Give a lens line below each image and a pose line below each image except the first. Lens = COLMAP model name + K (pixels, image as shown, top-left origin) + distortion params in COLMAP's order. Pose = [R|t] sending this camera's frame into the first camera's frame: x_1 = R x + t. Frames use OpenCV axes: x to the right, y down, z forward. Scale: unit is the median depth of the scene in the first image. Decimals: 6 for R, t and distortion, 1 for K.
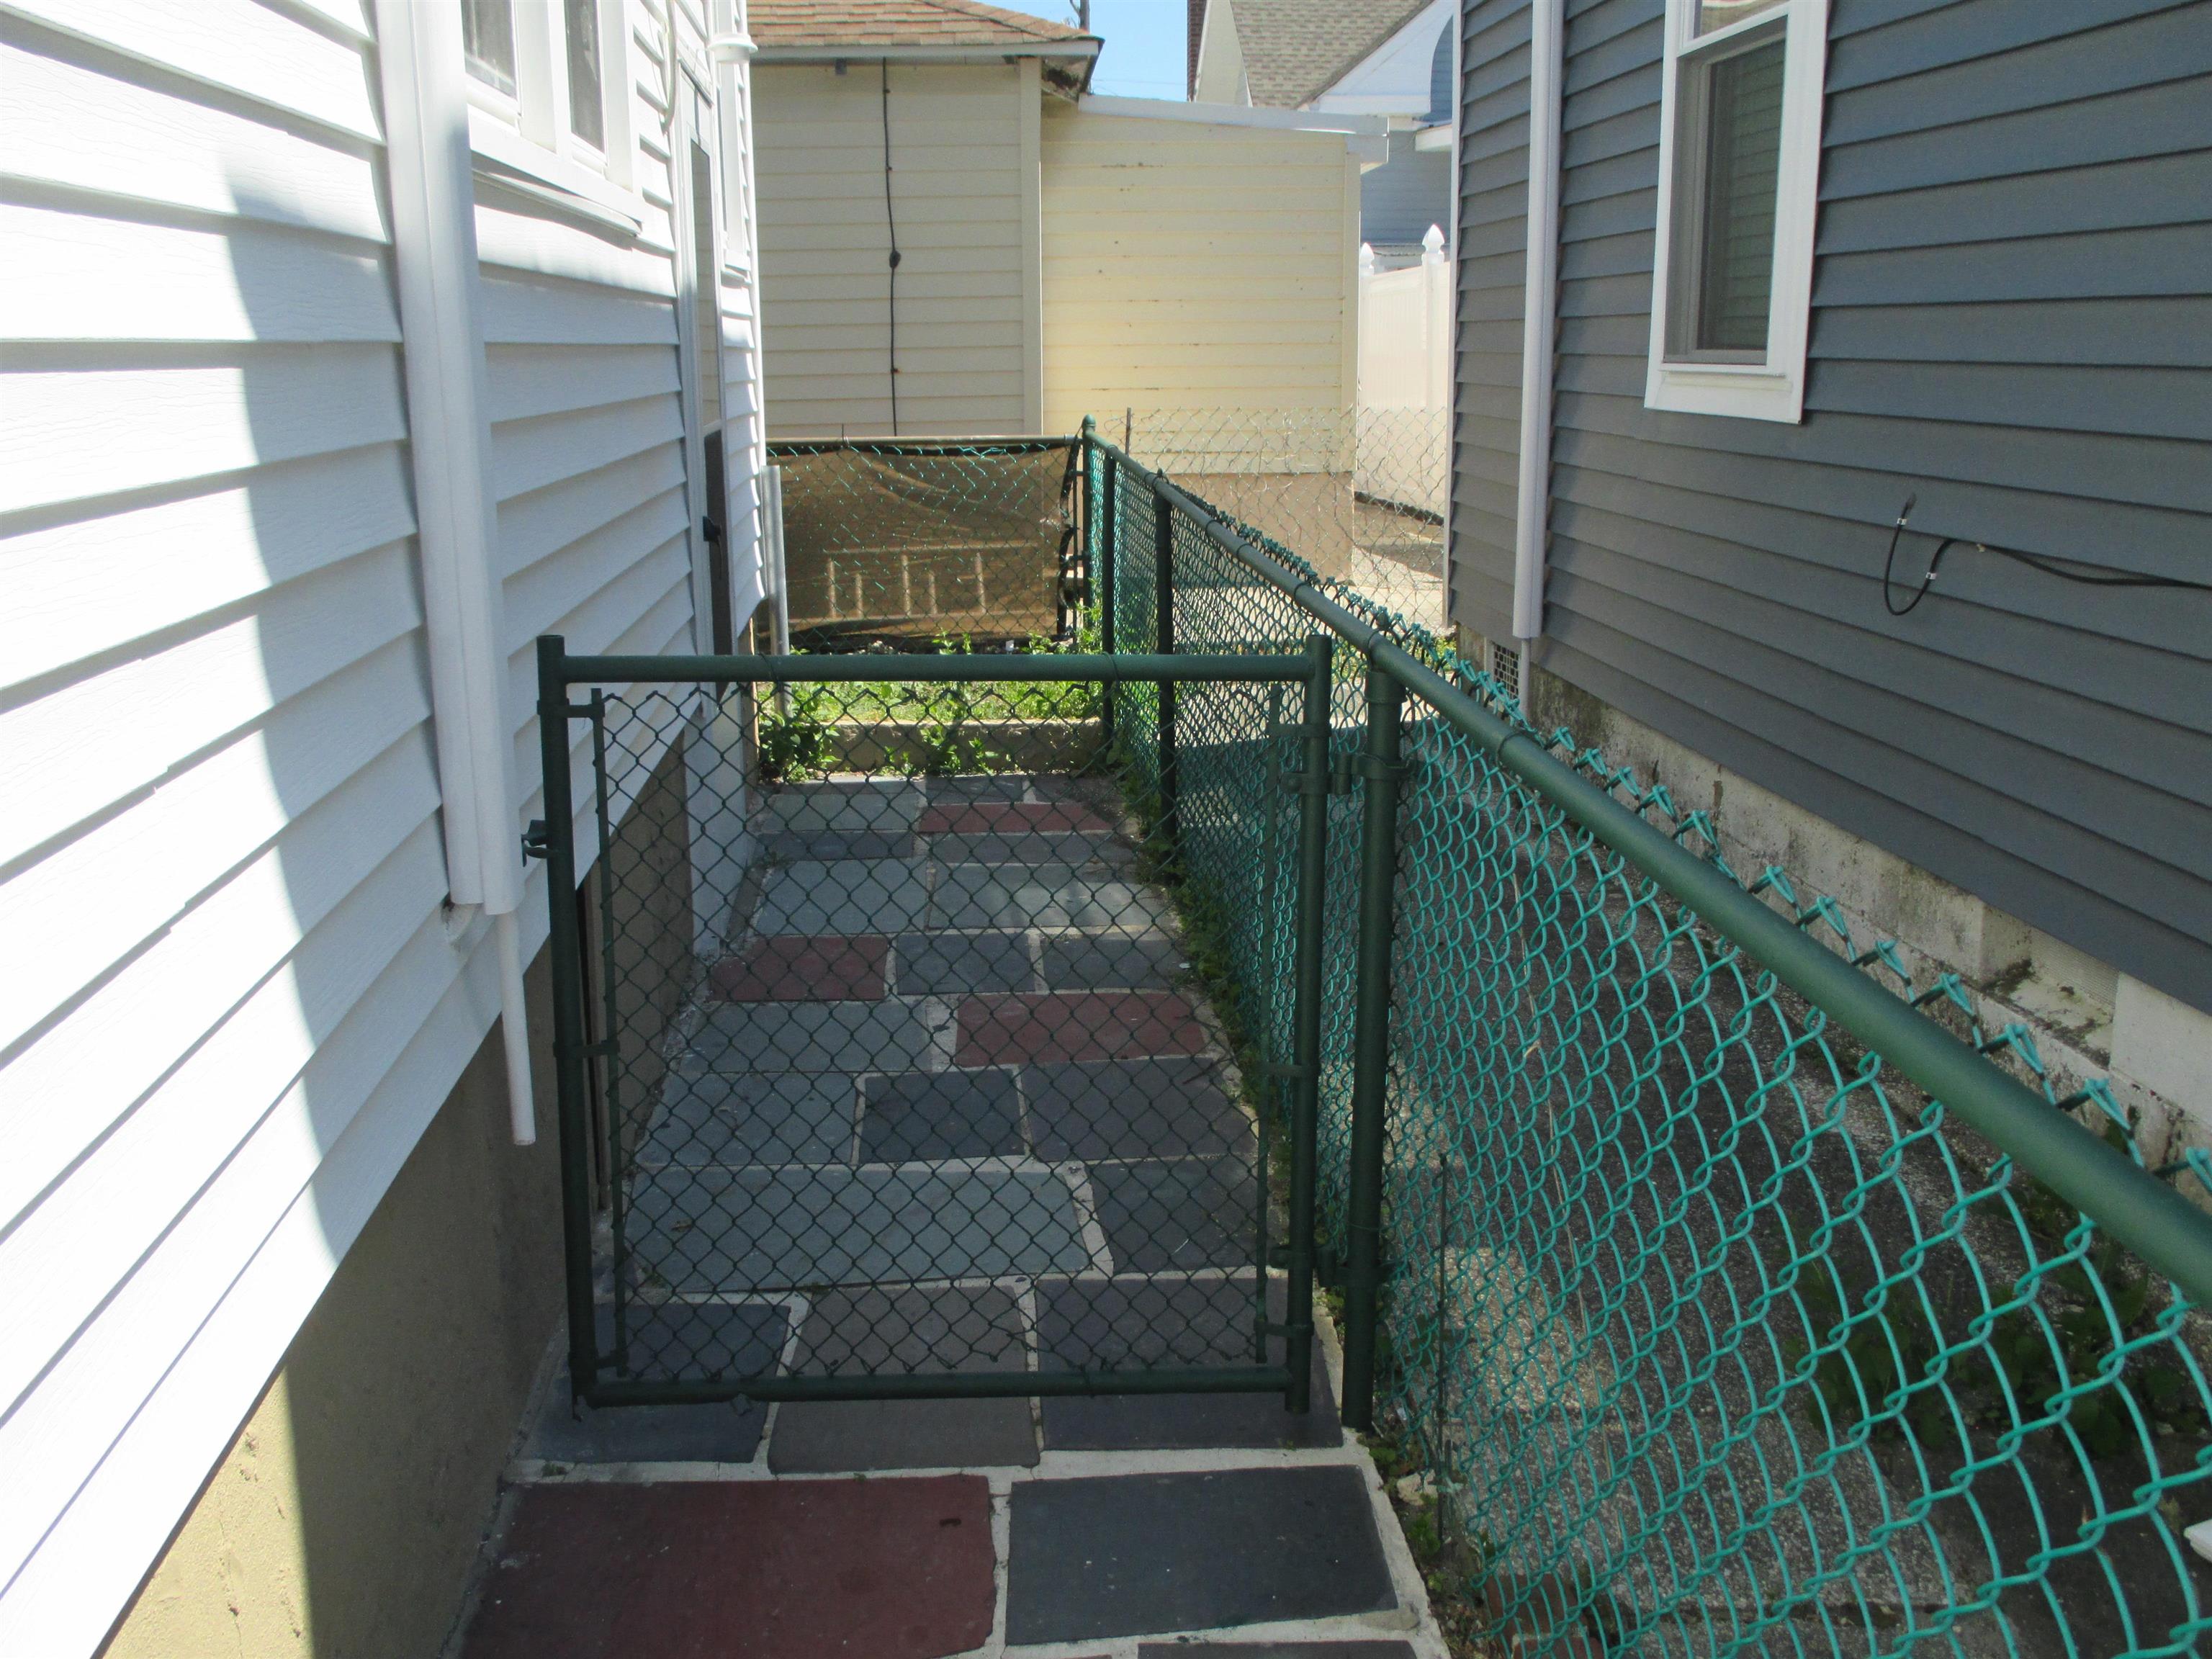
lens RADIAL K [[2063.0, 0, 1083.8], [0, 2063.0, 827.4], [0, 0, 1]] dist [-0.106600, 0.350671]
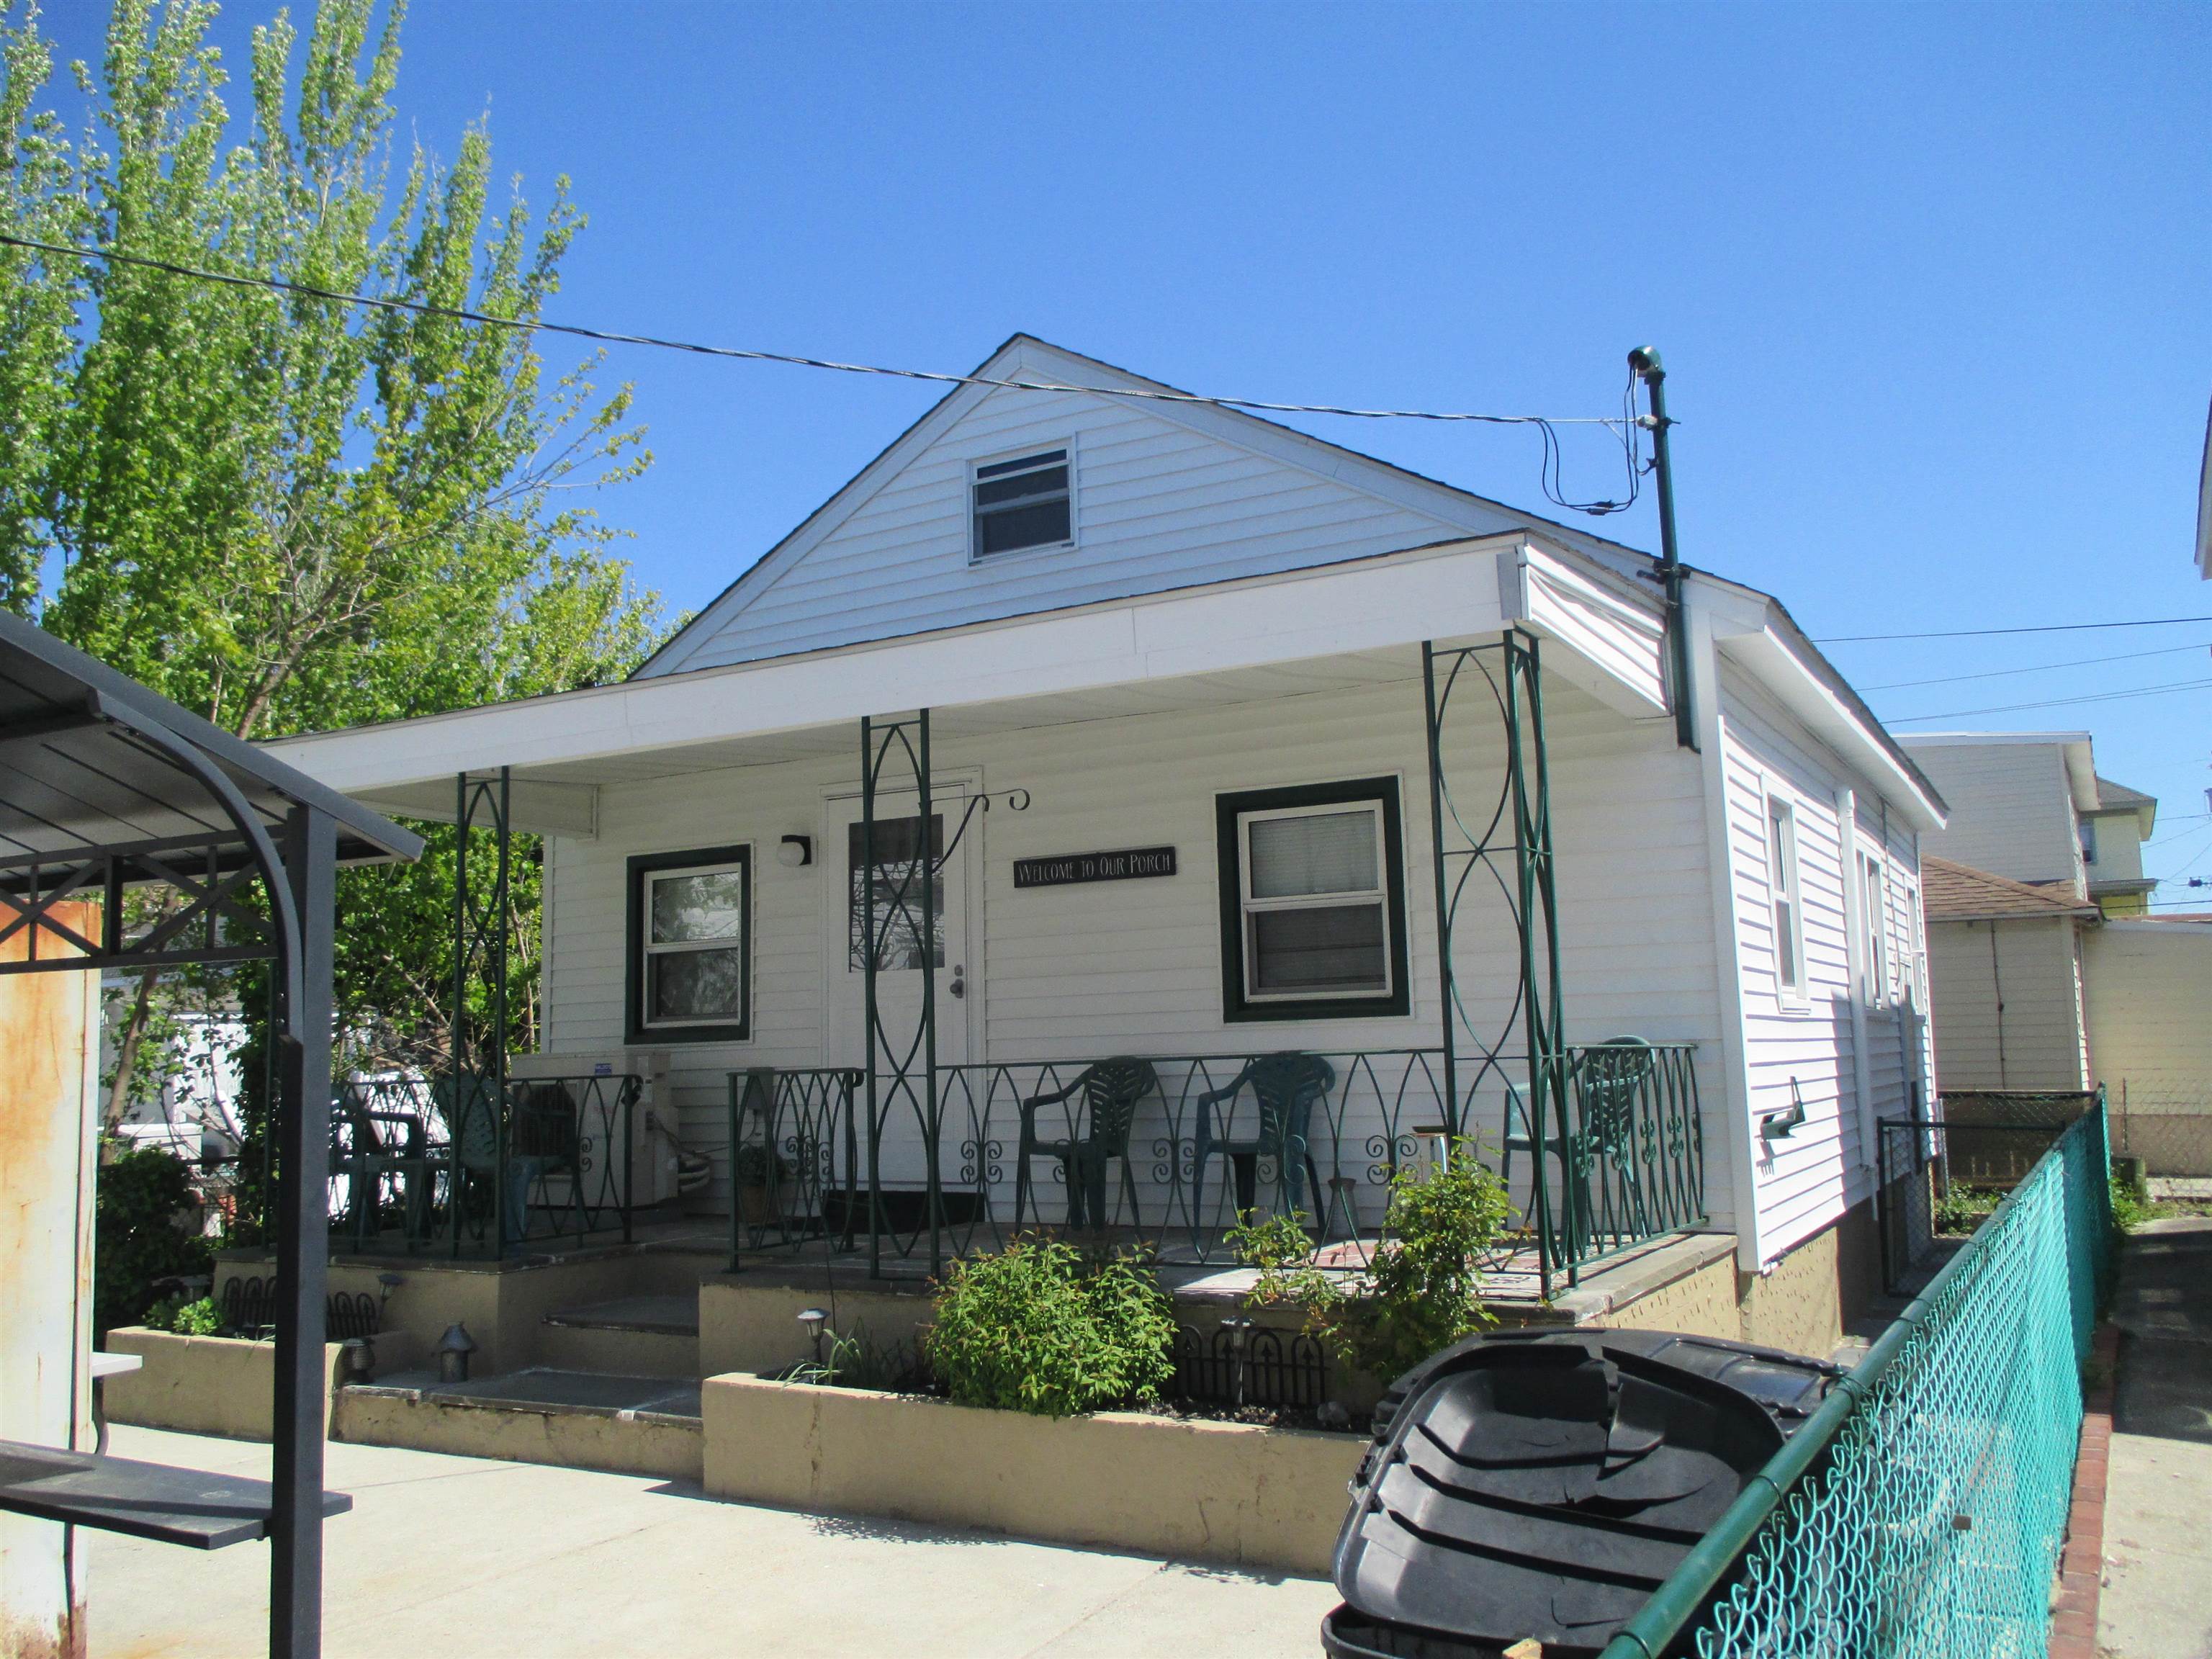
lens RADIAL K [[1833.8, 0, 1106.0], [0, 1833.8, 829.5], [0, 0, 1]] dist [-0.008917, -0.001243]
pose [[0.837105, -0.076480, -0.541669, 0.323930], [-0.112710, 0.944821, -0.307587, 0.438925], [0.535304, 0.318534, 0.782295, -1.937897]]
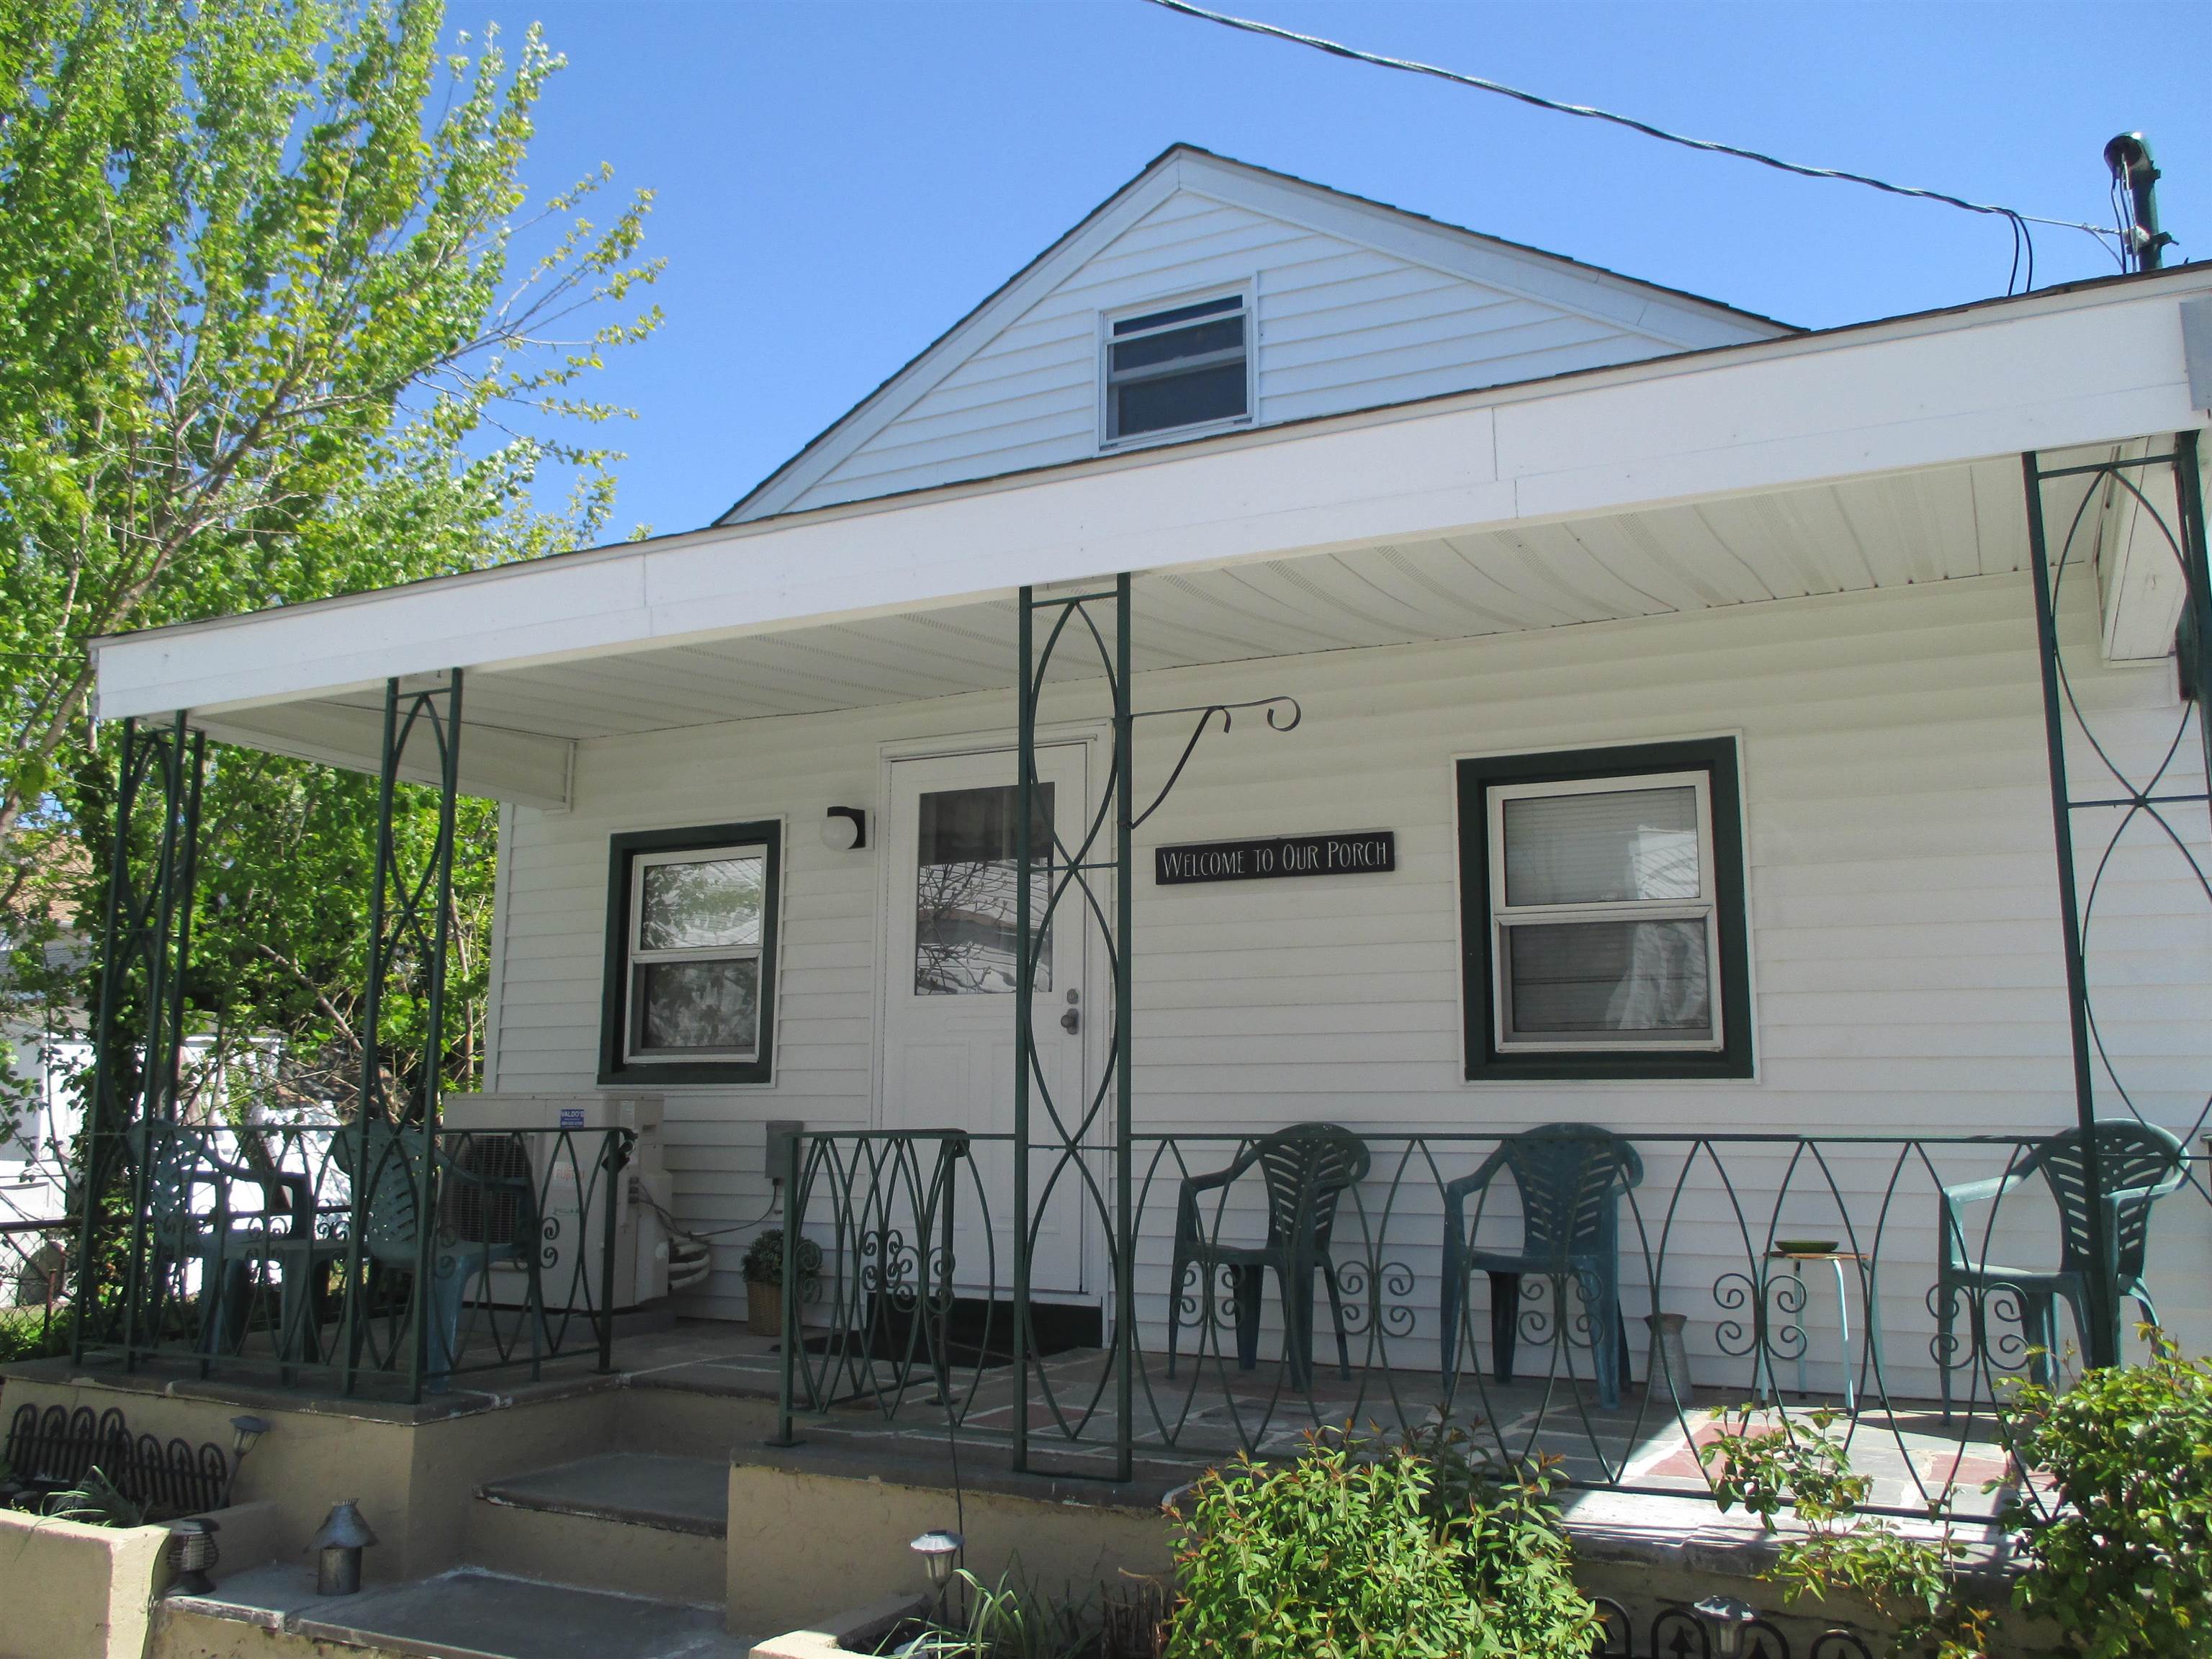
lens RADIAL K [[1833.8, 0, 1106.0], [0, 1833.8, 829.5], [0, 0, 1]] dist [-0.008917, -0.001243]
pose [[0.856597, -0.061782, -0.512274, -0.151518], [-0.135572, 0.930976, -0.338974, 0.348920], [0.497858, 0.359814, 0.789095, -1.575538]]
